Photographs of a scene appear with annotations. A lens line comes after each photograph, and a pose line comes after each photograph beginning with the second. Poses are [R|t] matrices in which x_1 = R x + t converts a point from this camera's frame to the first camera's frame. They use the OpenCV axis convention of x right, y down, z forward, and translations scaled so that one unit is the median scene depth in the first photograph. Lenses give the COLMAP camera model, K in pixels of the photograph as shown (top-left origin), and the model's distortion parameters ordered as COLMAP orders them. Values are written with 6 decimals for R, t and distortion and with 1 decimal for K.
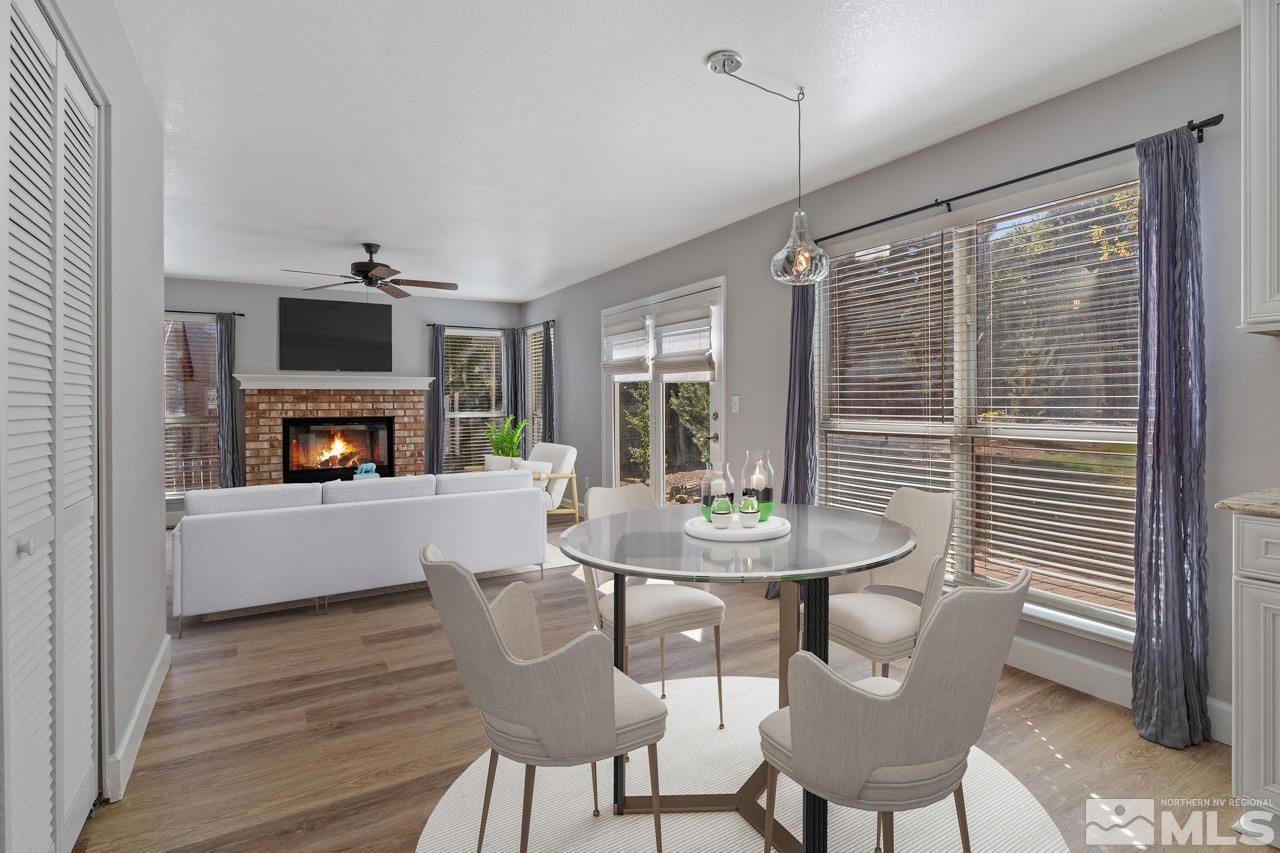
lens RADIAL K [[625.8, 0, 636.2], [0, 625.8, 406.3], [0, 0, 1]] dist [-0.001246, 0.000033]
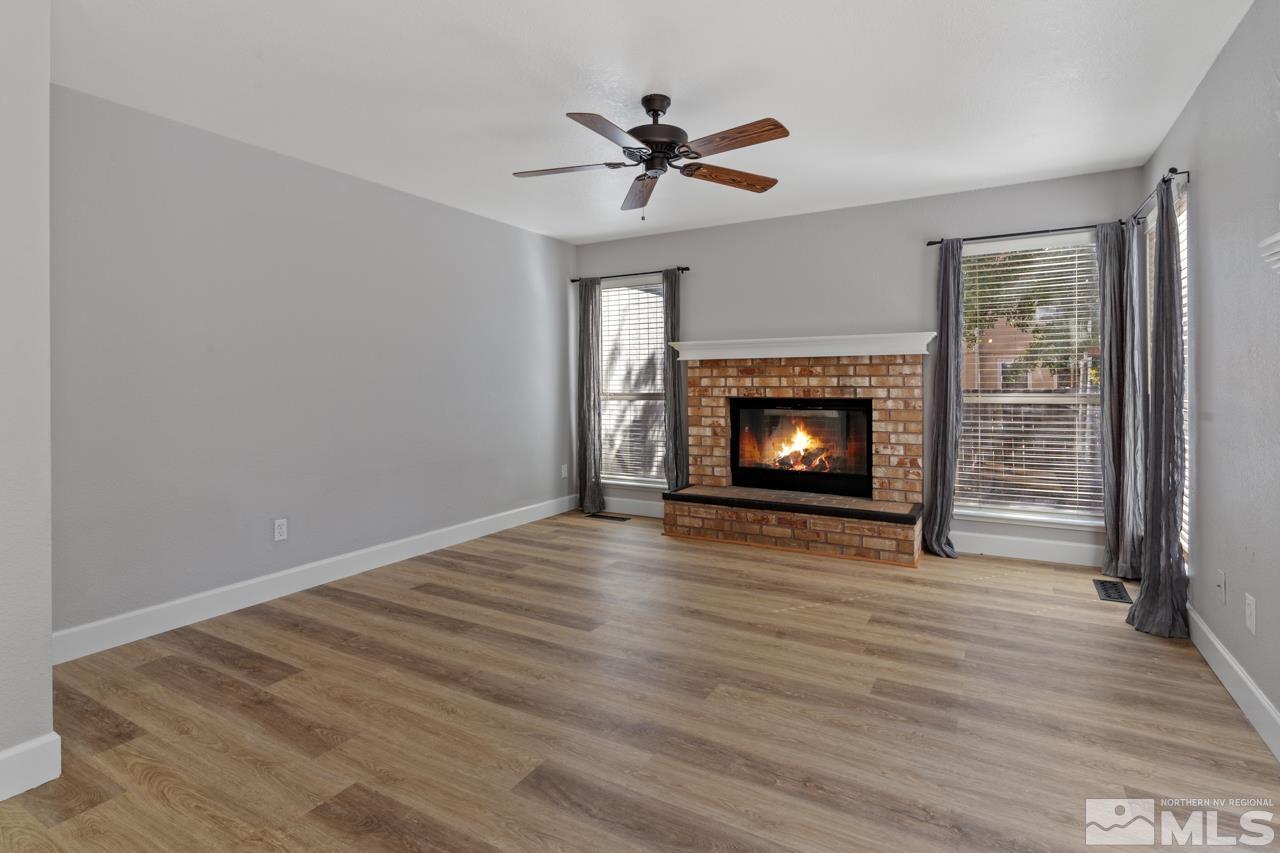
lens RADIAL K [[639.4, 0, 639.0], [0, 639.4, 382.9], [0, 0, 1]] dist [0.000980, 0.000176]
pose [[0.499625, 0.004910, -0.866228, 0.052399], [-0.002682, 0.999988, 0.004121, -0.001646], [0.866238, 0.000264, 0.499632, 0.506232]]
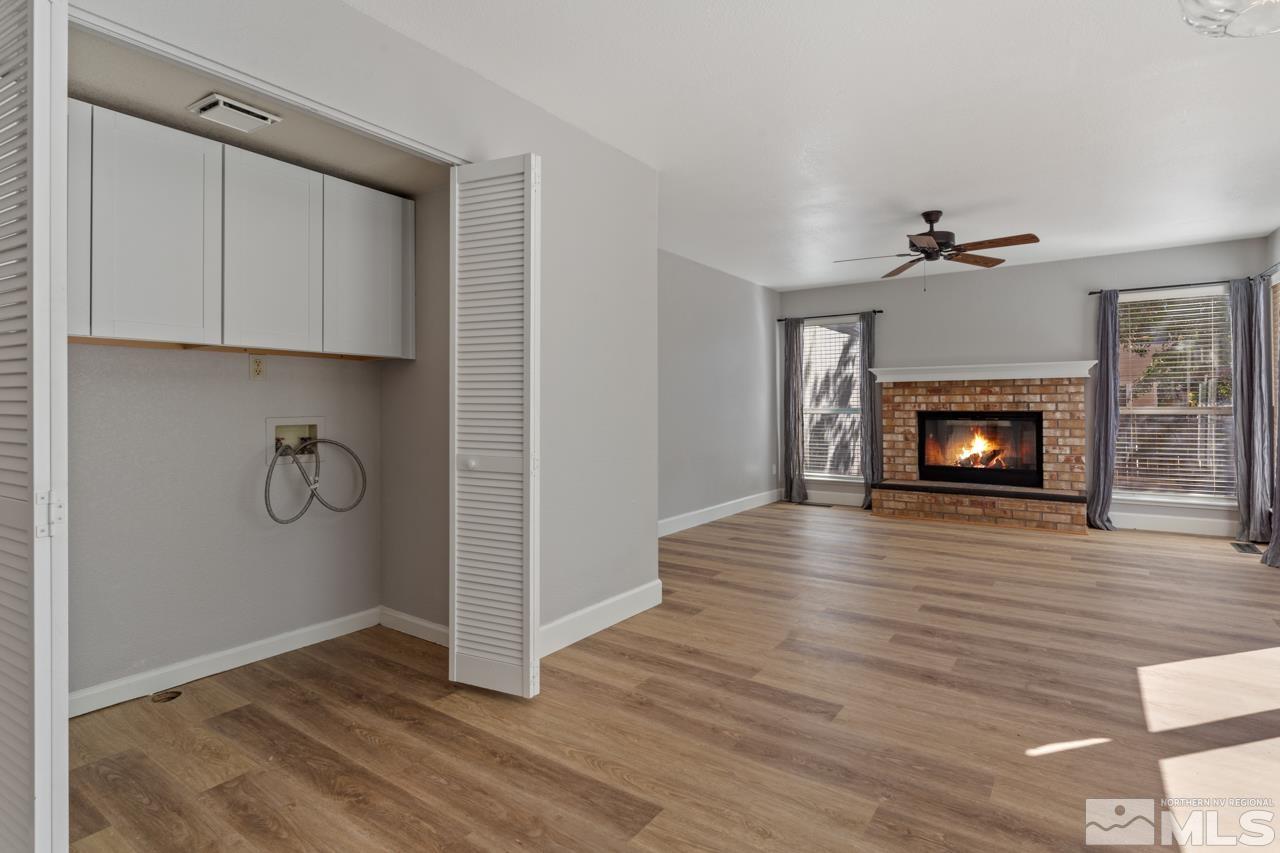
lens RADIAL K [[637.0, 0, 646.8], [0, 637.0, 401.3], [0, 0, 1]] dist [-0.000287, 0.000427]
pose [[0.422511, -0.001858, -0.906356, 0.158027], [-0.002423, 0.999992, -0.003179, 0.007483], [0.906355, 0.003539, 0.422503, 0.188681]]
